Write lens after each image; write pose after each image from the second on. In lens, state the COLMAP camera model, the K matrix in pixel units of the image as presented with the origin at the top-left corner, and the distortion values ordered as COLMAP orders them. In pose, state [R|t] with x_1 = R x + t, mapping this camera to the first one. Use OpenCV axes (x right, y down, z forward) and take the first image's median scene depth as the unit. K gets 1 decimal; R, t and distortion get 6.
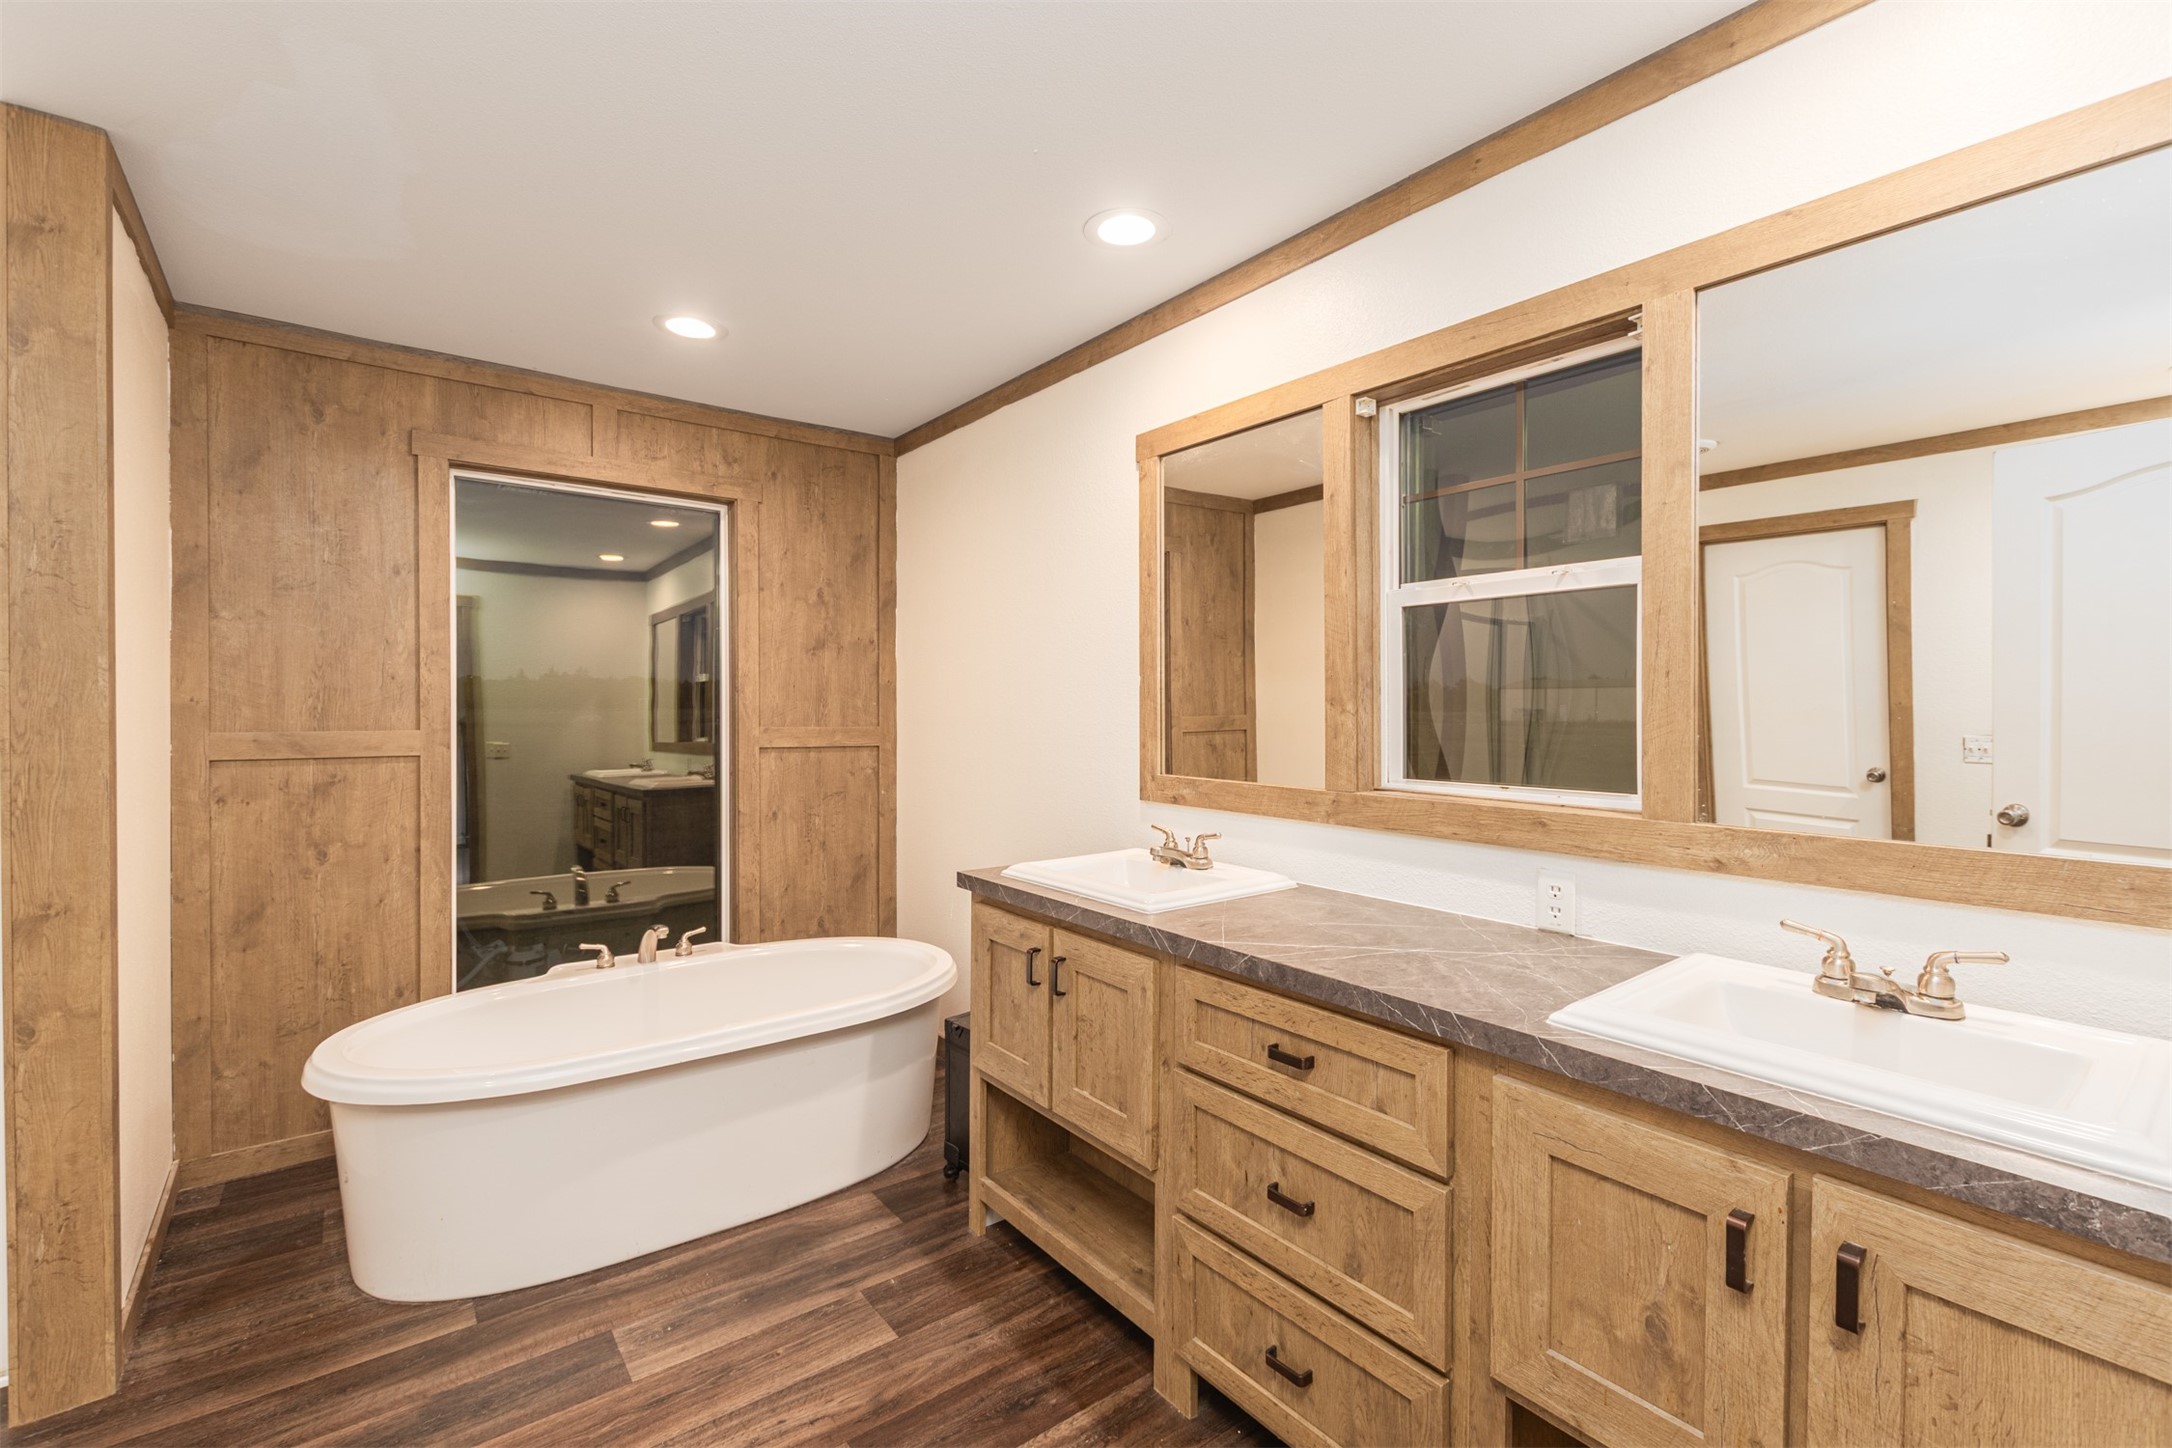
lens RADIAL K [[951.5, 0, 1095.4], [0, 951.5, 712.2], [0, 0, 1]] dist [-0.001498, -0.000787]
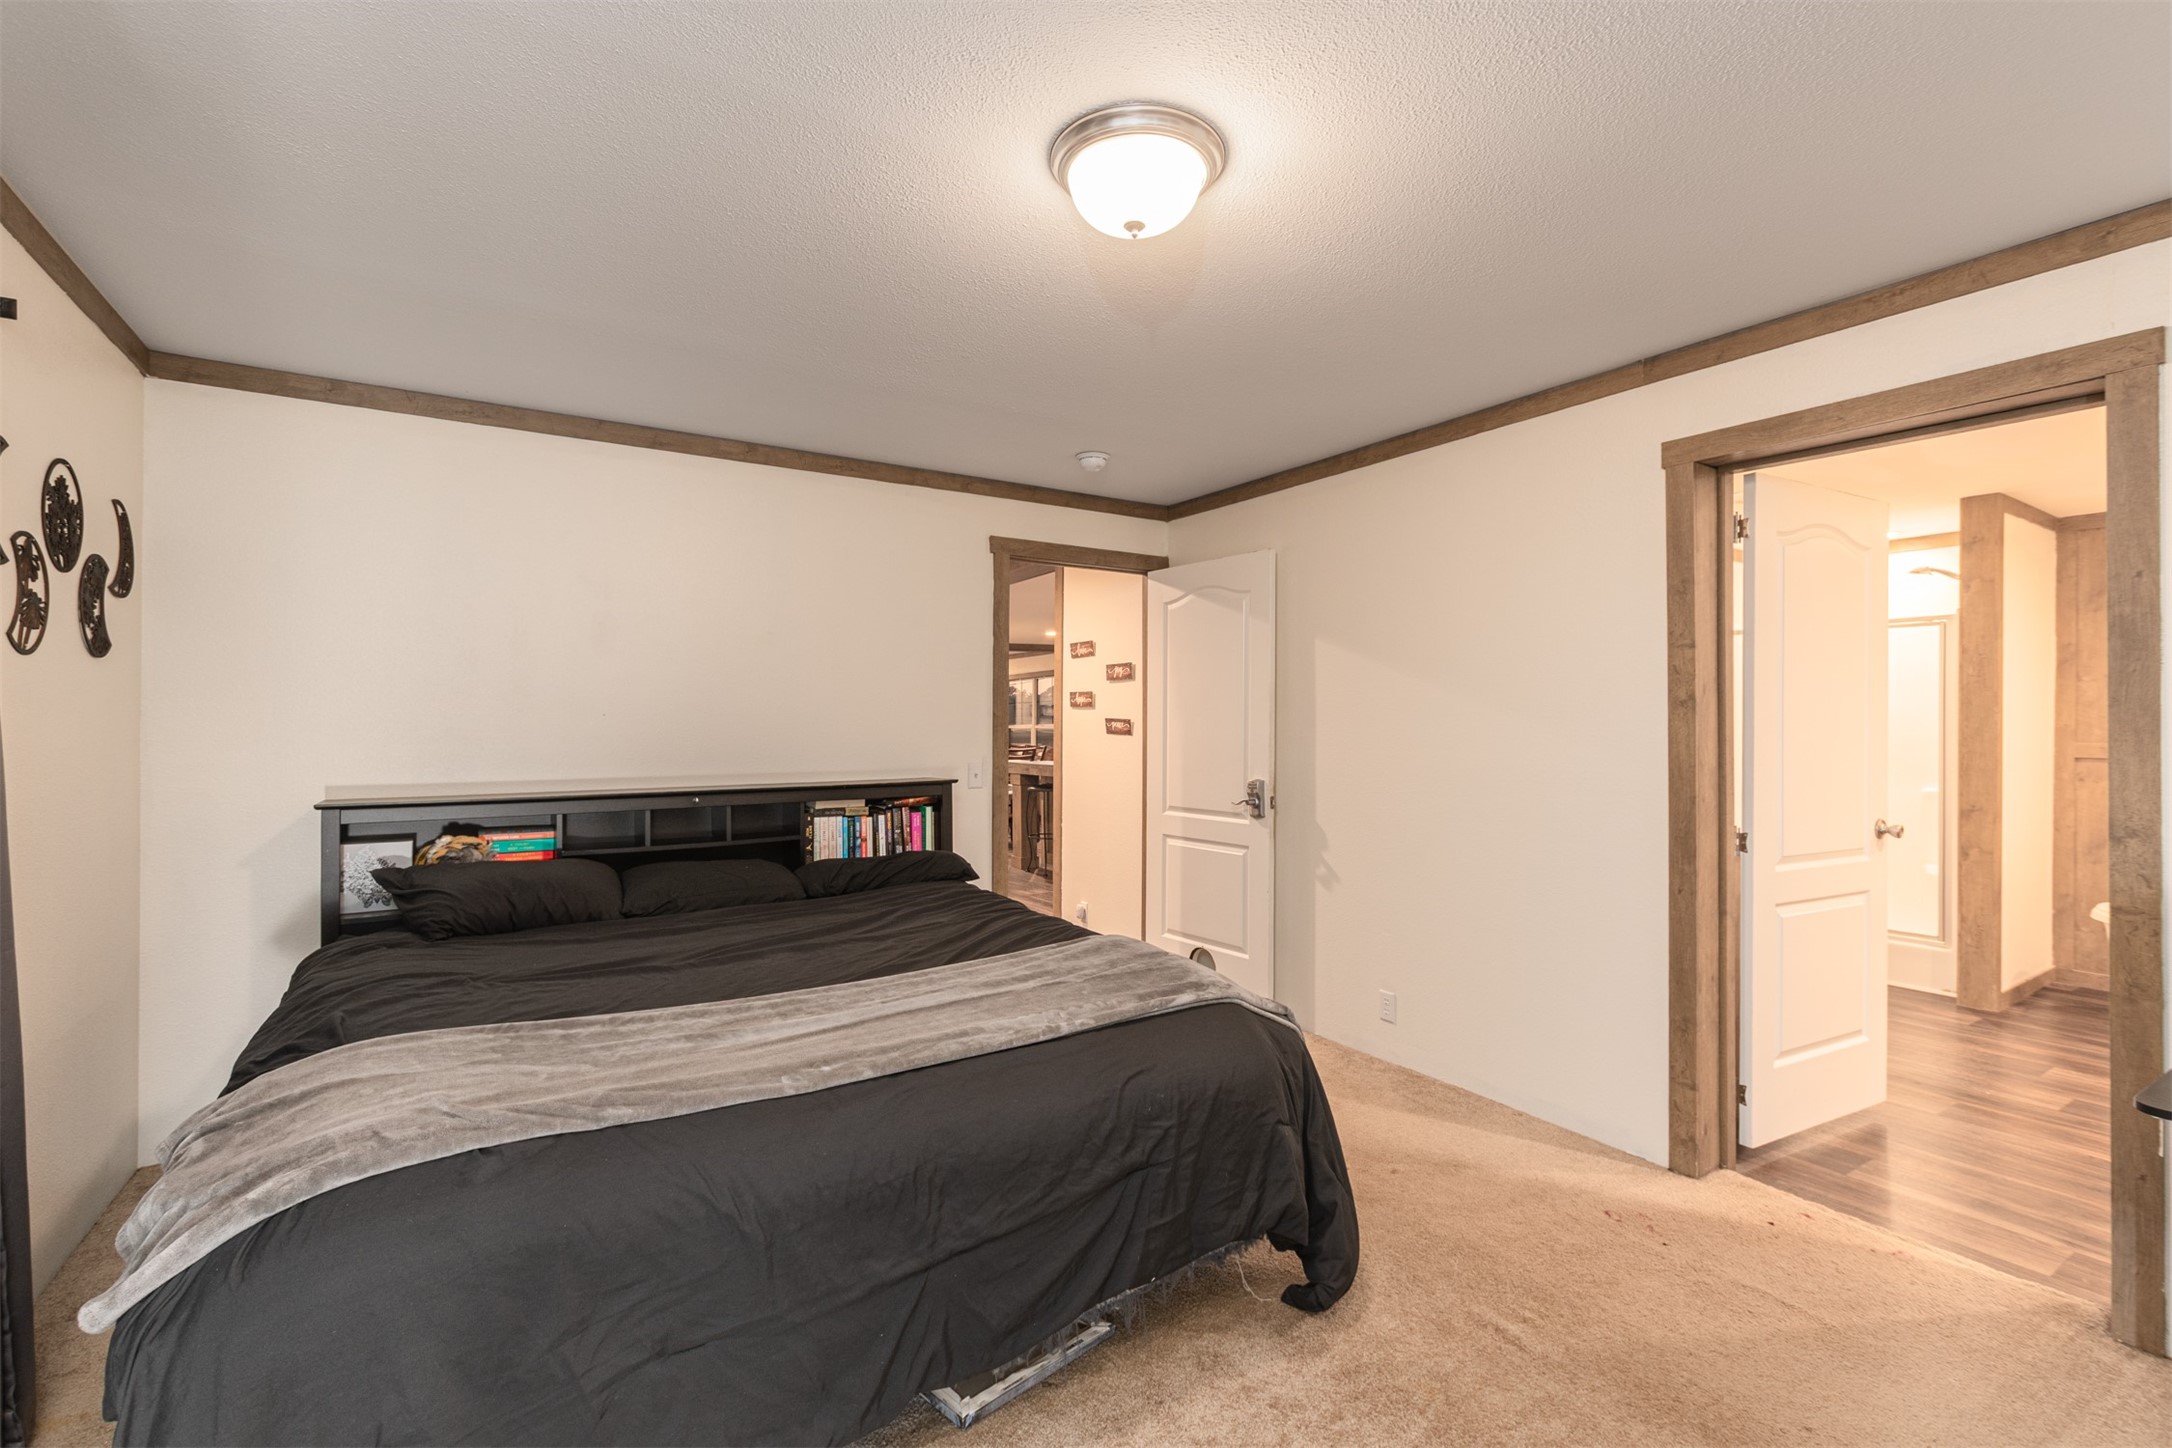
lens RADIAL K [[951.5, 0, 1085.8], [0, 951.5, 726.0], [0, 0, 1]] dist [-0.001498, -0.000787]
pose [[-0.100920, 0.000657, -0.994894, 1.128851], [-0.013044, 0.999913, 0.001984, 0.010427], [0.994809, 0.013178, -0.100902, -0.753644]]
